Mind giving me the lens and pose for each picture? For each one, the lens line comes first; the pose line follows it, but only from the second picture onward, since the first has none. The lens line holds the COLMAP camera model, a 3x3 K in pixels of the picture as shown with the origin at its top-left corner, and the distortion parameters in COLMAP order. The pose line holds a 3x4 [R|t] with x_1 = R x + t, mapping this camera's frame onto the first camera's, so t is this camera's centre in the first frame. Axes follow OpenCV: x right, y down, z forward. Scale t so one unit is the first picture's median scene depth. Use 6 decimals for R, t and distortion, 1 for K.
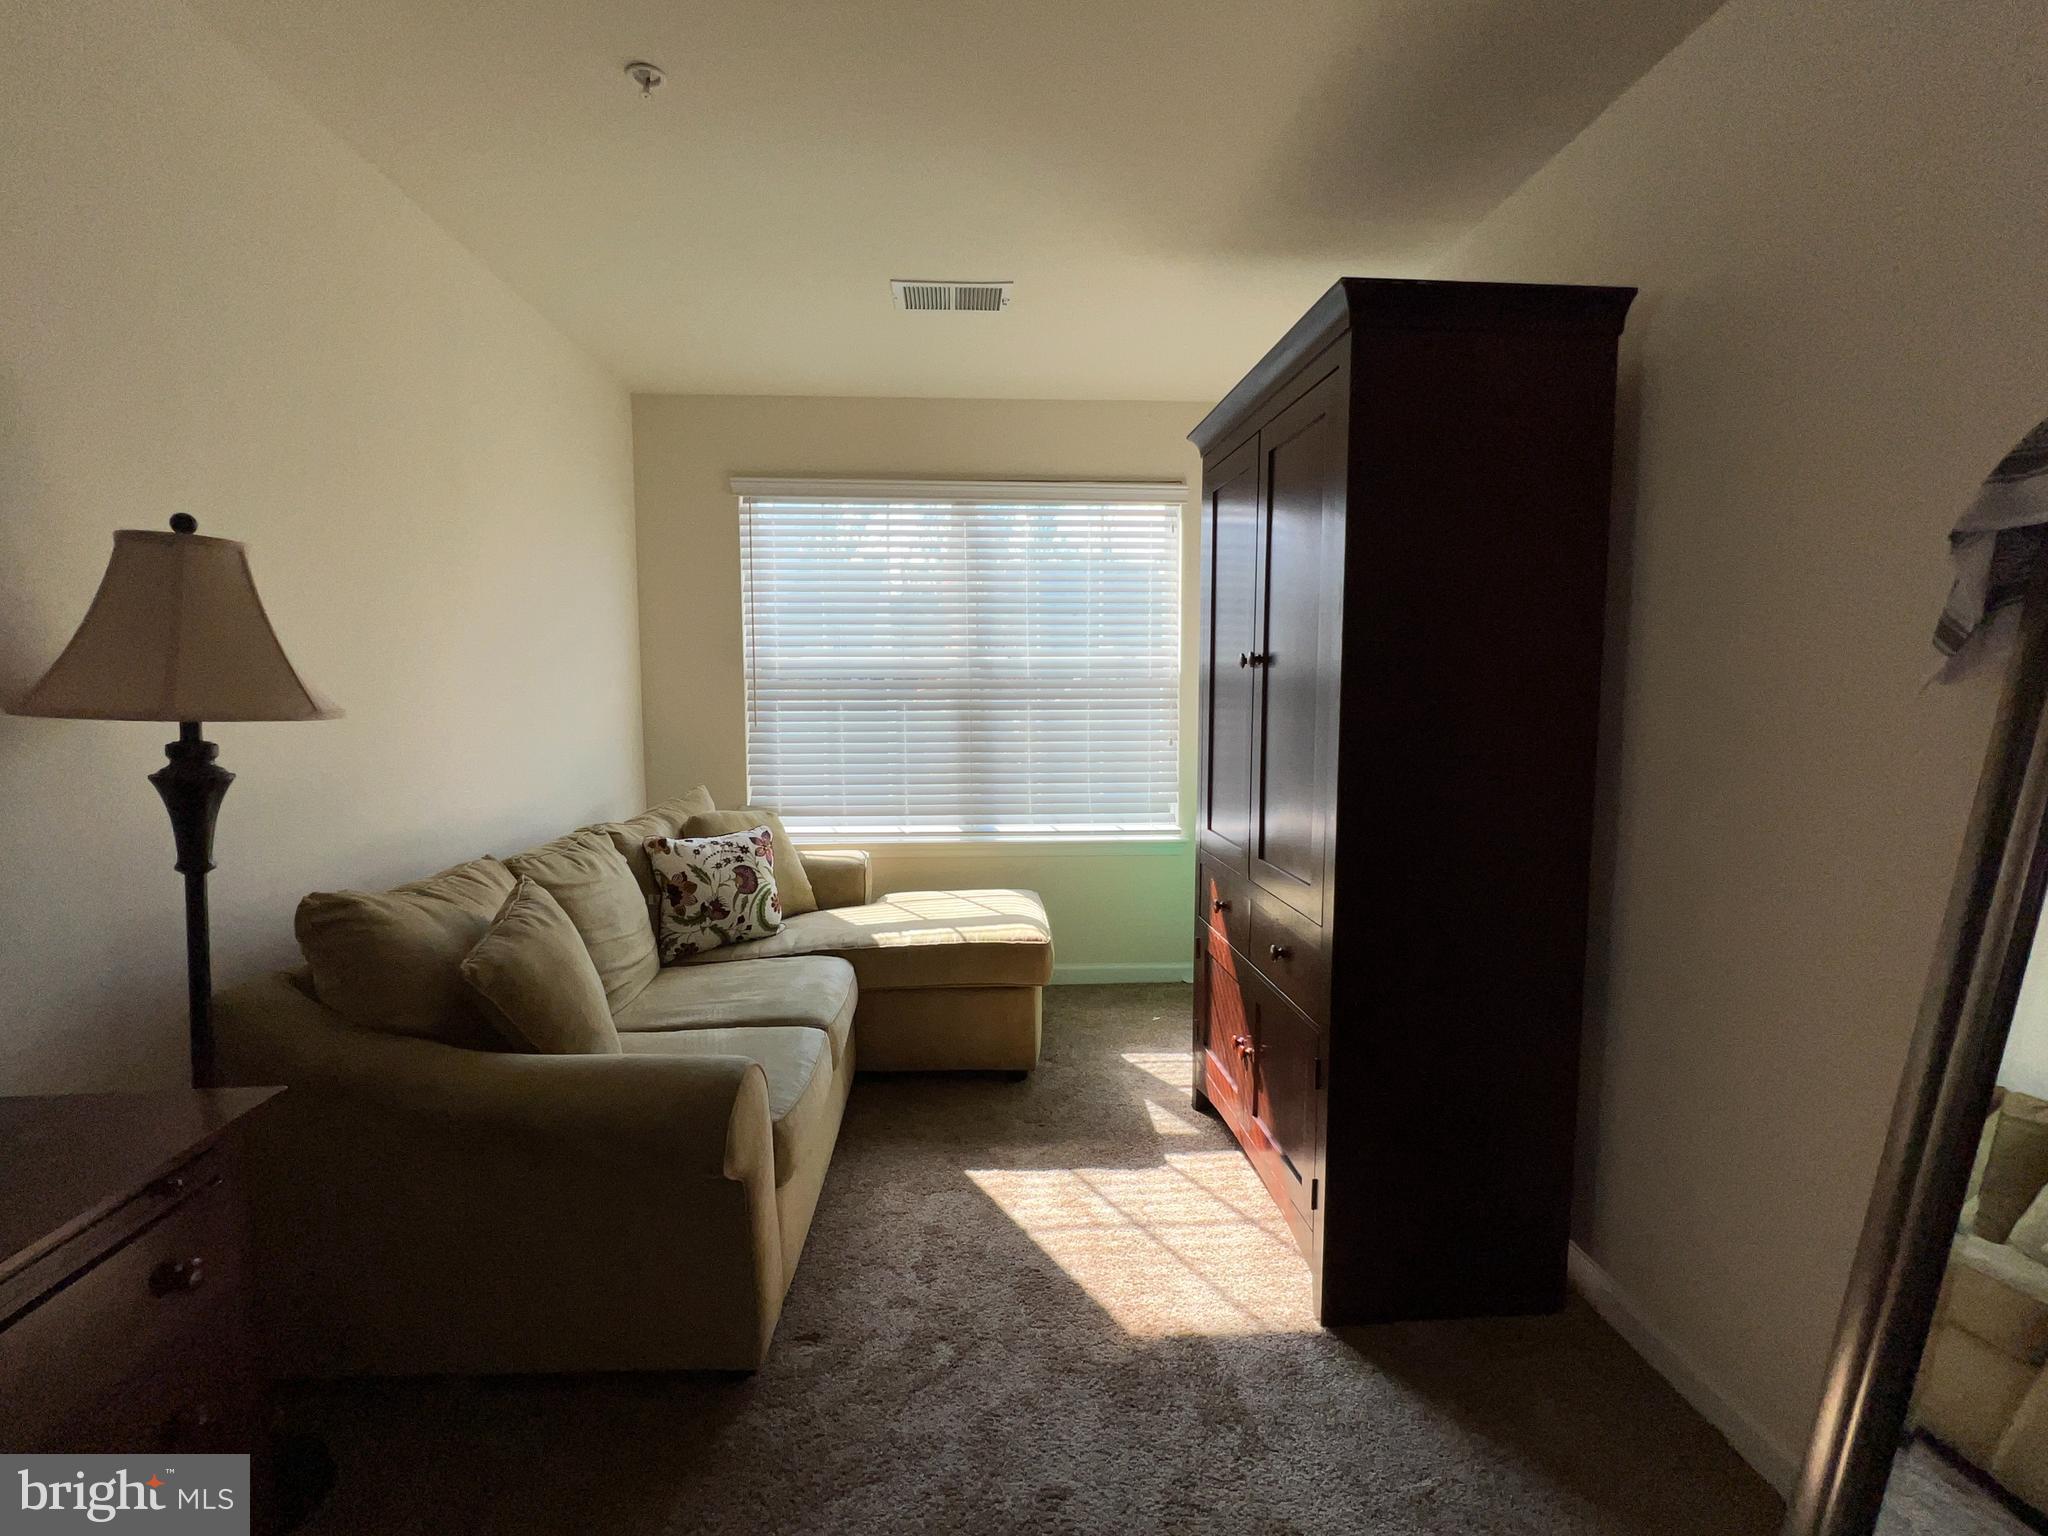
lens RADIAL K [[958.3, 0, 1029.9], [0, 958.3, 764.9], [0, 0, 1]] dist [0.001206, 0.000098]
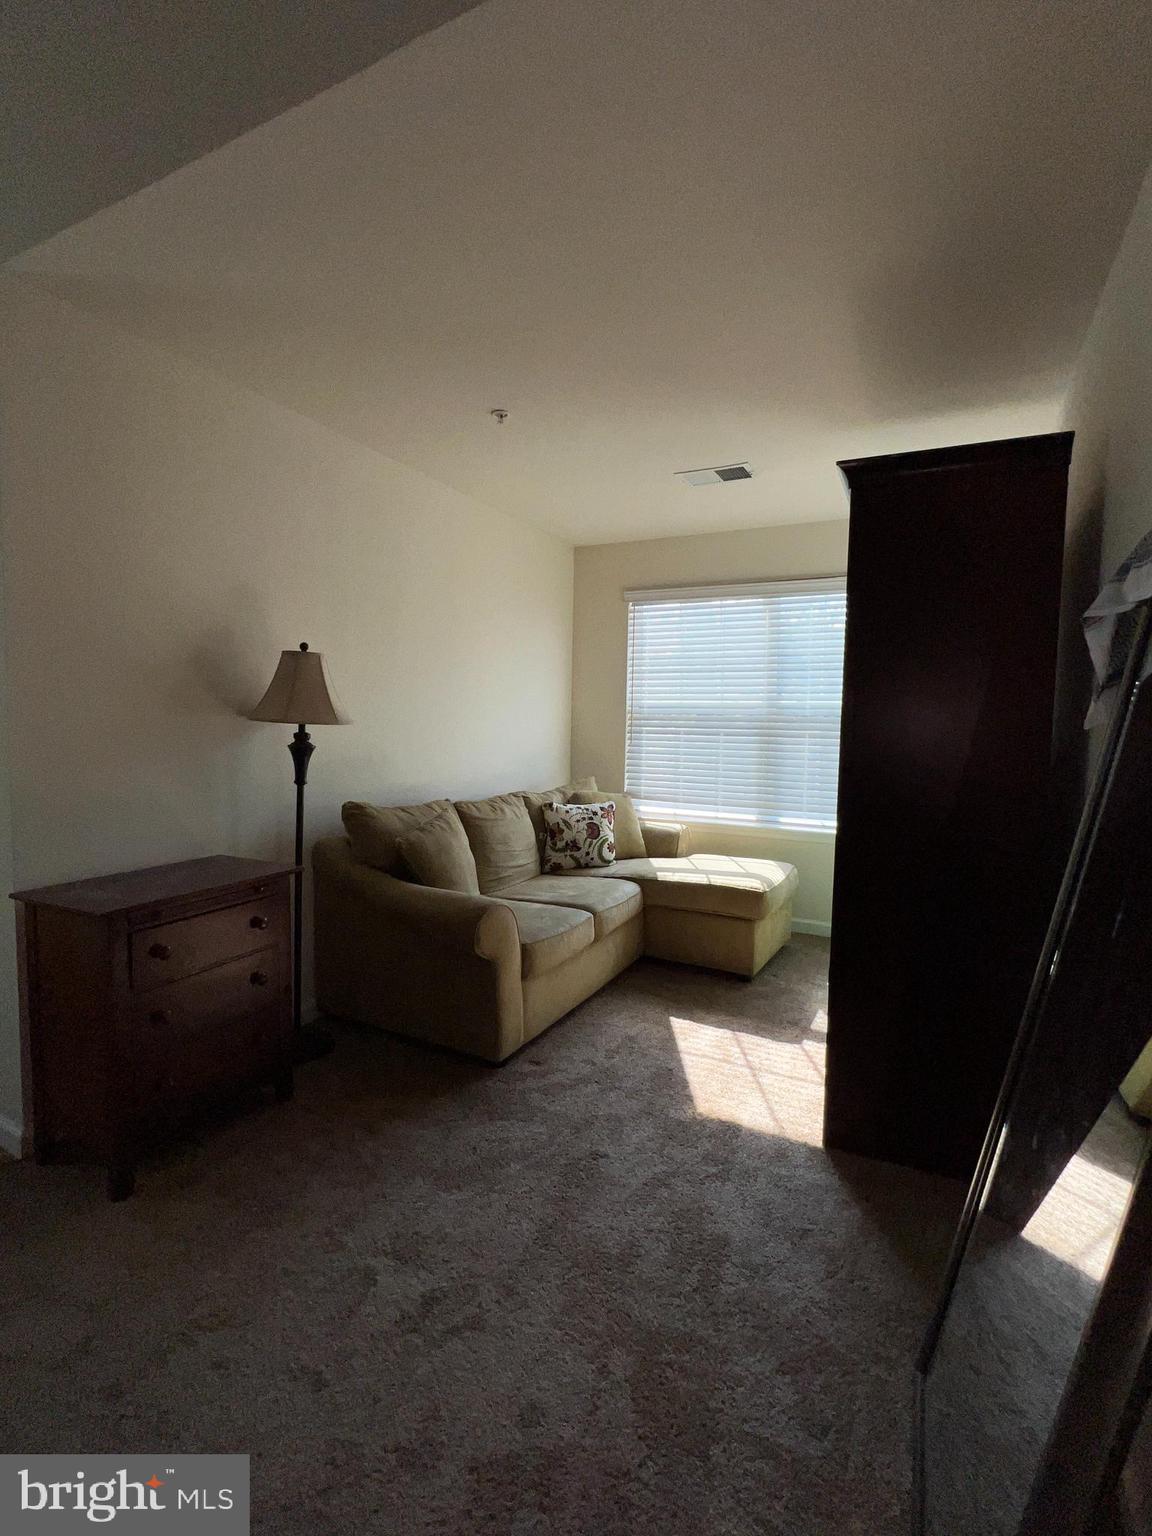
lens RADIAL K [[718.7, 0, 581.3], [0, 718.7, 762.8], [0, 0, 1]] dist [0.001206, 0.000098]
pose [[0.863393, 0.049079, -0.502140, 0.331218], [-0.062166, 0.998022, -0.009345, 0.012791], [0.500688, 0.039284, 0.864736, -0.121783]]
